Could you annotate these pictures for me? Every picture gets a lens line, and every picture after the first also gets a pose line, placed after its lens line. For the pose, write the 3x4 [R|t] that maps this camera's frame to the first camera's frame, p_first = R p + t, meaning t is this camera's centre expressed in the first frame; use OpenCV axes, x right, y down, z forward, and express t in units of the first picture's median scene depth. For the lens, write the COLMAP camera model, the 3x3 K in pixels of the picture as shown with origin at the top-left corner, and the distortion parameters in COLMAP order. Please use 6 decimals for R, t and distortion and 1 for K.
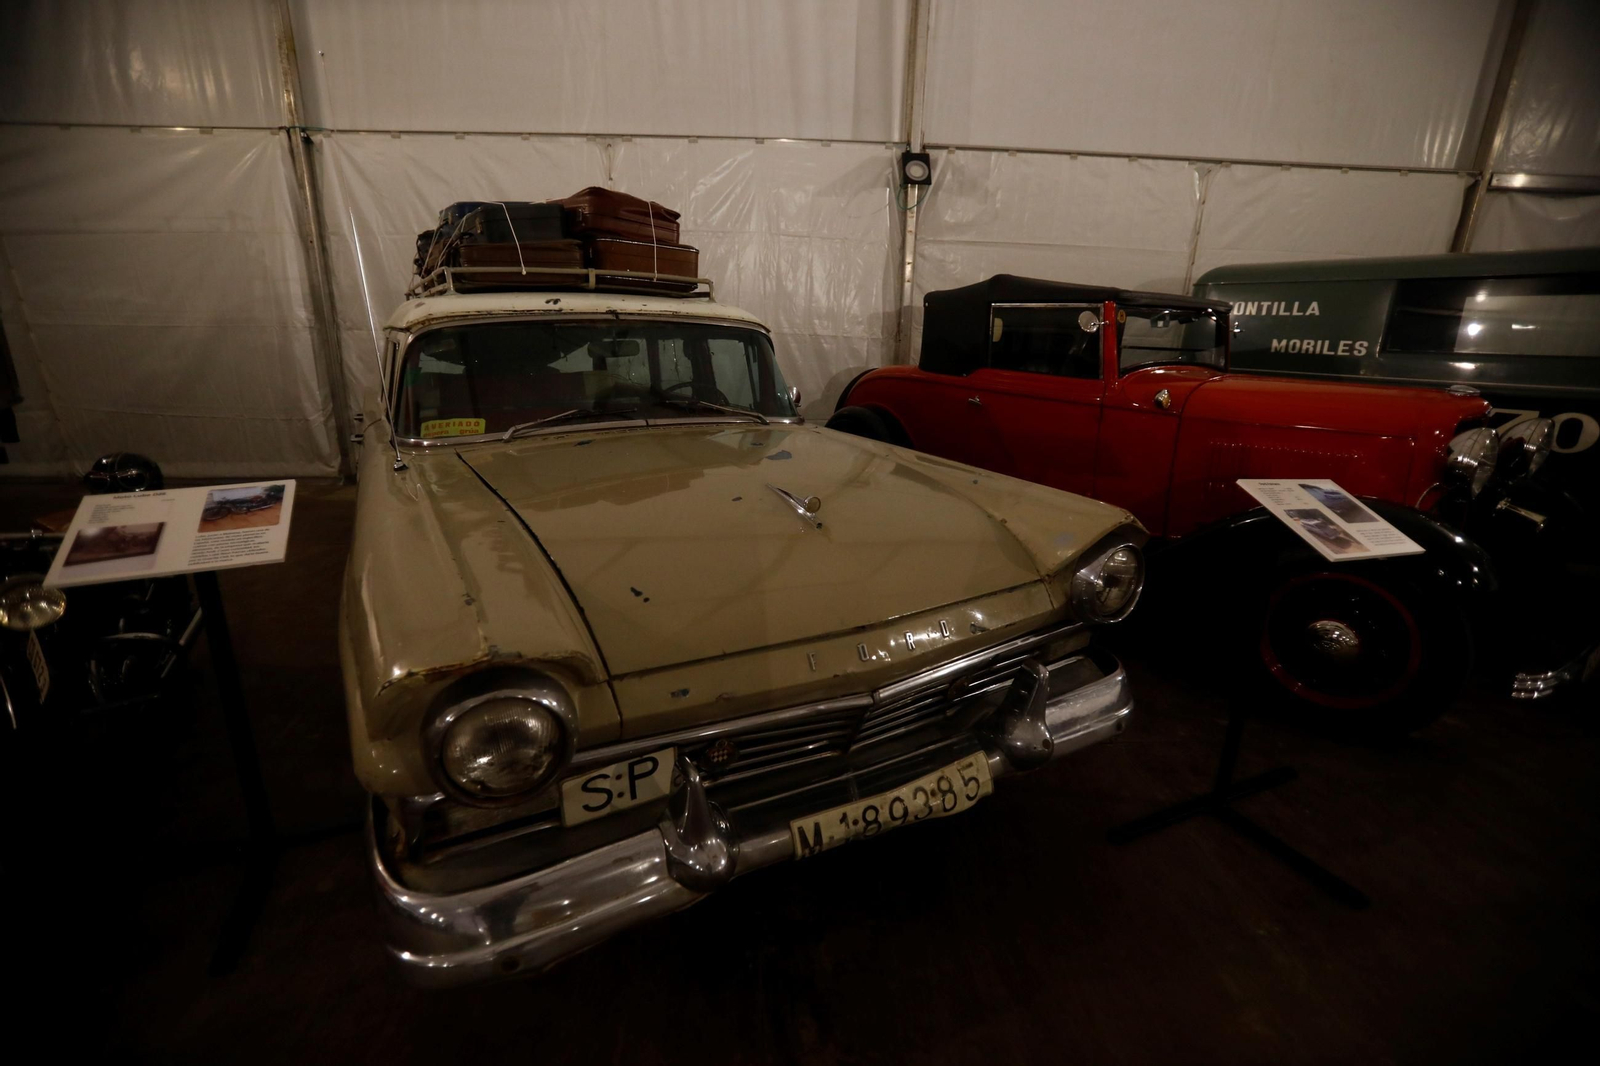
lens RADIAL K [[735.3, 0, 793.7], [0, 735.3, 530.2], [0, 0, 1]] dist [-0.078413, 0.032586]
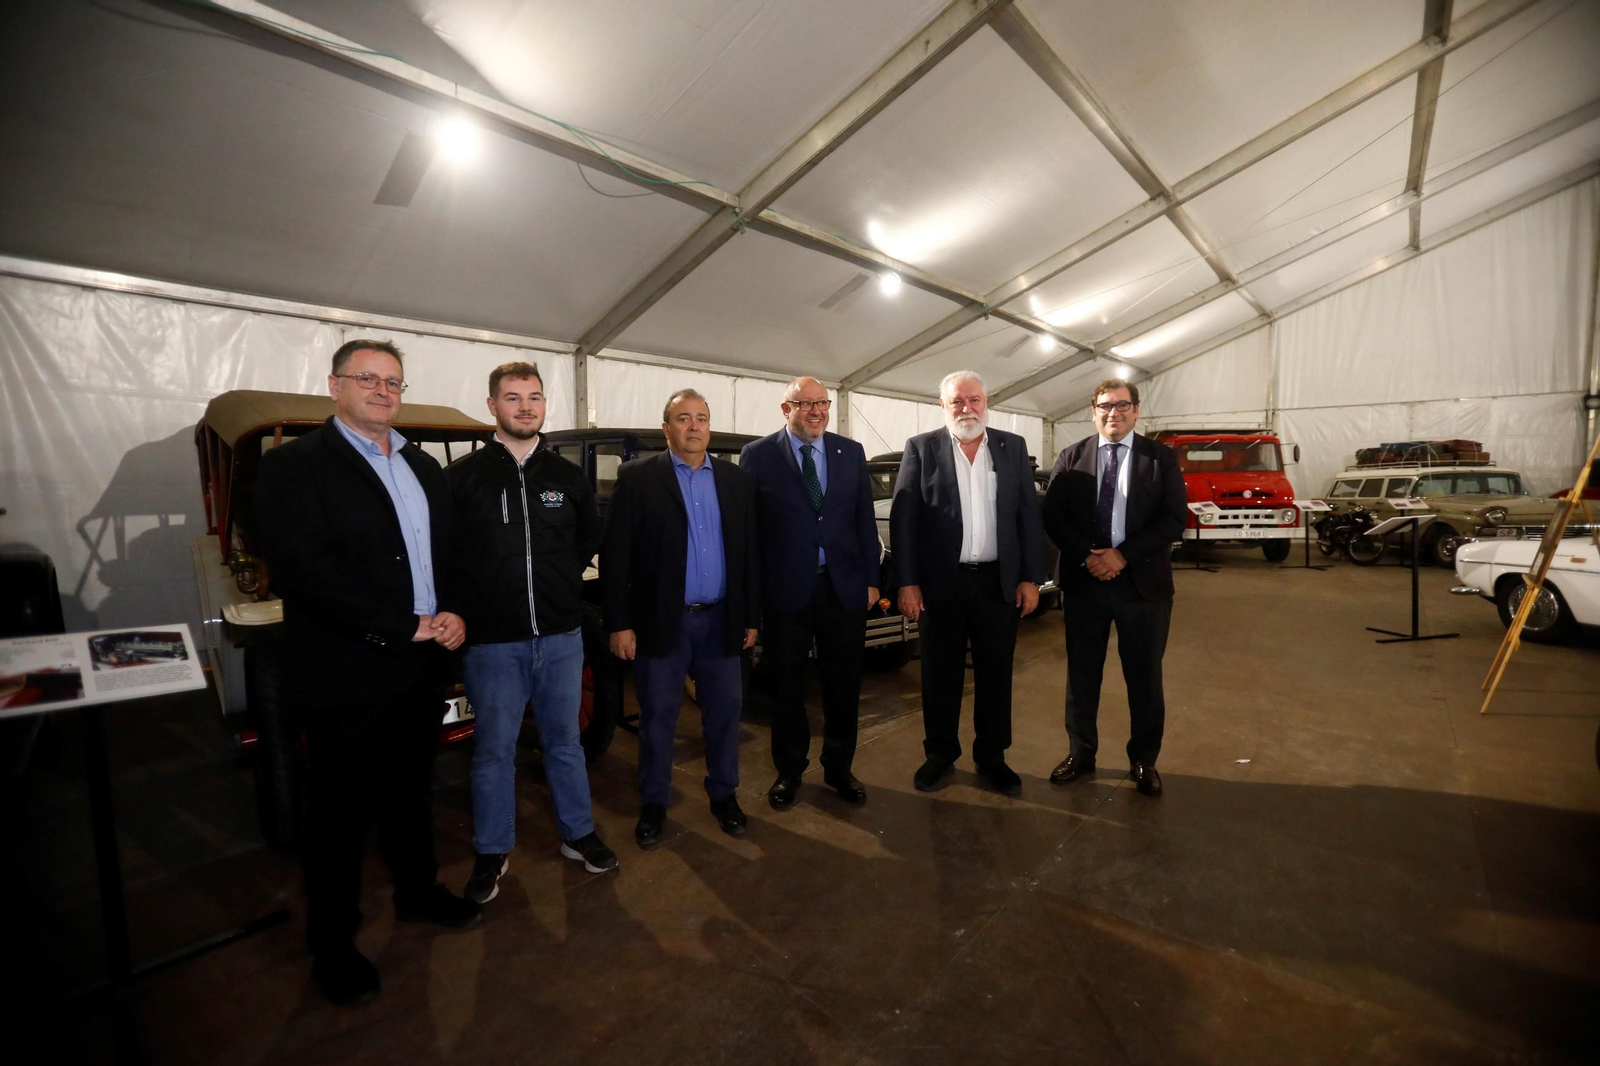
lens RADIAL K [[730.3, 0, 793.9], [0, 730.3, 532.3], [0, 0, 1]] dist [-0.076371, 0.033209]
pose [[0.734852, 0.013980, -0.678084, -0.179909], [-0.157773, 0.975883, -0.150862, 0.607664], [0.659622, 0.217845, 0.719335, -2.104336]]
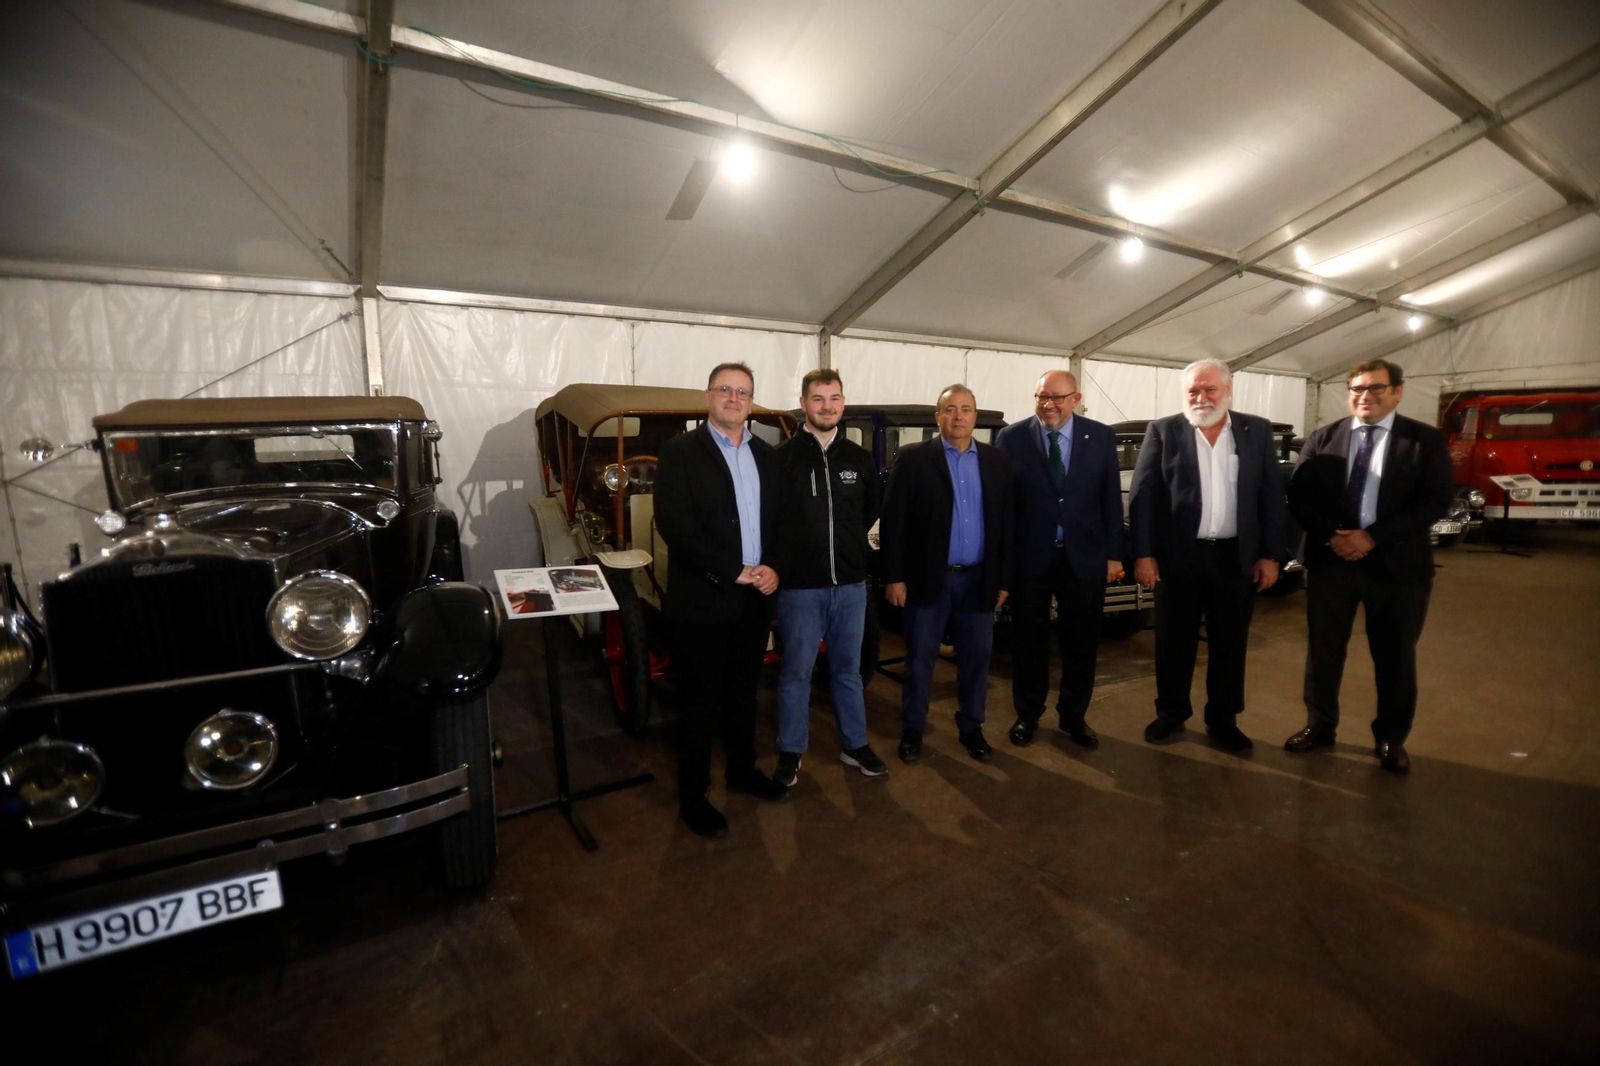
lens RADIAL K [[729.9, 0, 793.6], [0, 729.9, 532.0], [0, 0, 1]] dist [-0.075981, 0.034890]
pose [[0.507068, 0.065354, -0.859425, -0.120064], [-0.209709, 0.976512, -0.049473, 0.622860], [0.836005, 0.205315, 0.508863, -2.207095]]
